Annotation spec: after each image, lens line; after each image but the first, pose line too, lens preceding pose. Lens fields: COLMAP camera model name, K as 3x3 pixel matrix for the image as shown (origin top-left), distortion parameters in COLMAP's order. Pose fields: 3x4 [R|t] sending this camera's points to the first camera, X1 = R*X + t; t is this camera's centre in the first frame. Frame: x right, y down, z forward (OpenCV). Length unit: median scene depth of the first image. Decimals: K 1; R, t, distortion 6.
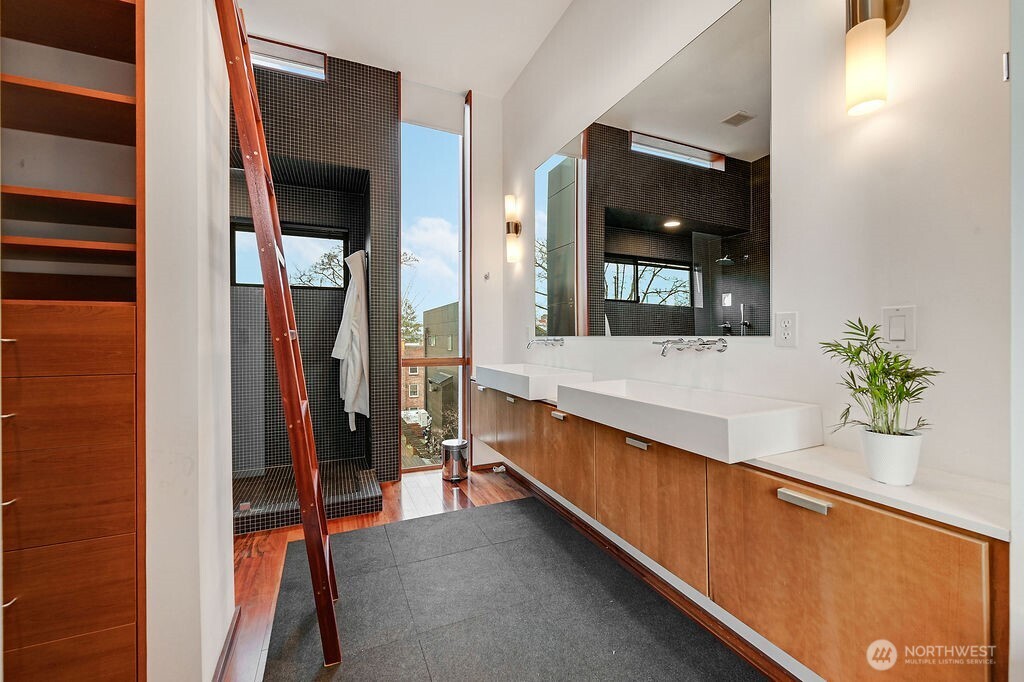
lens RADIAL K [[408.5, 0, 510.3], [0, 408.5, 338.5], [0, 0, 1]] dist [-0.000312, -0.000091]
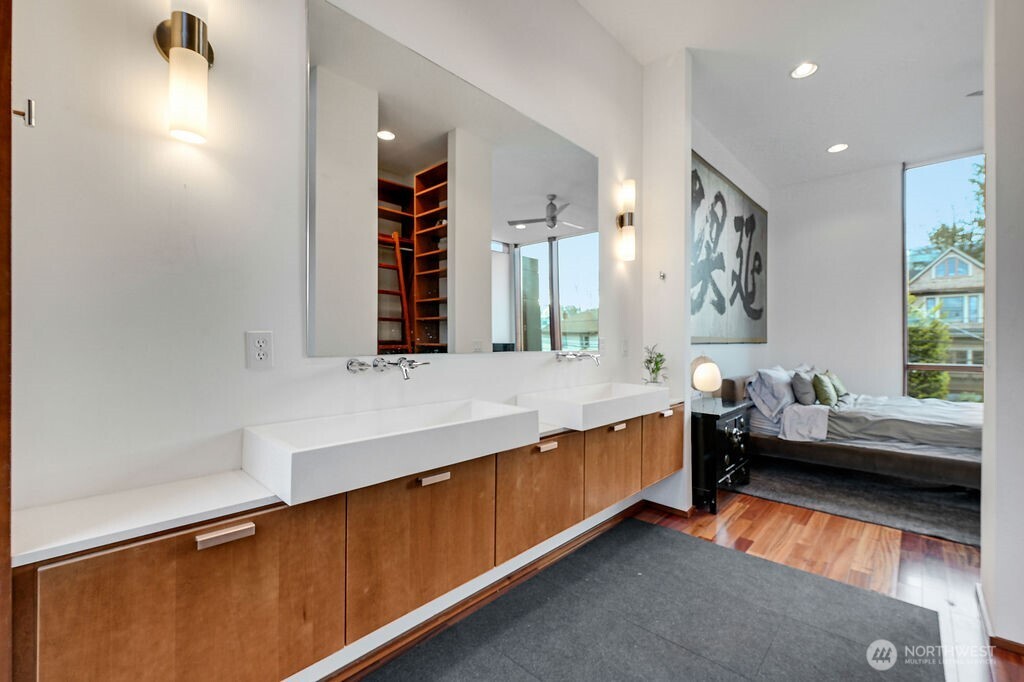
lens RADIAL K [[442.0, 0, 512.0], [0, 442.0, 341.0], [0, 0, 1]] dist [-0.001033, -0.000098]
pose [[-0.401025, 0.002914, 0.916062, -0.658186], [0.004792, 0.999988, -0.001083, -0.028336], [-0.916055, 0.003955, -0.401034, 1.361402]]
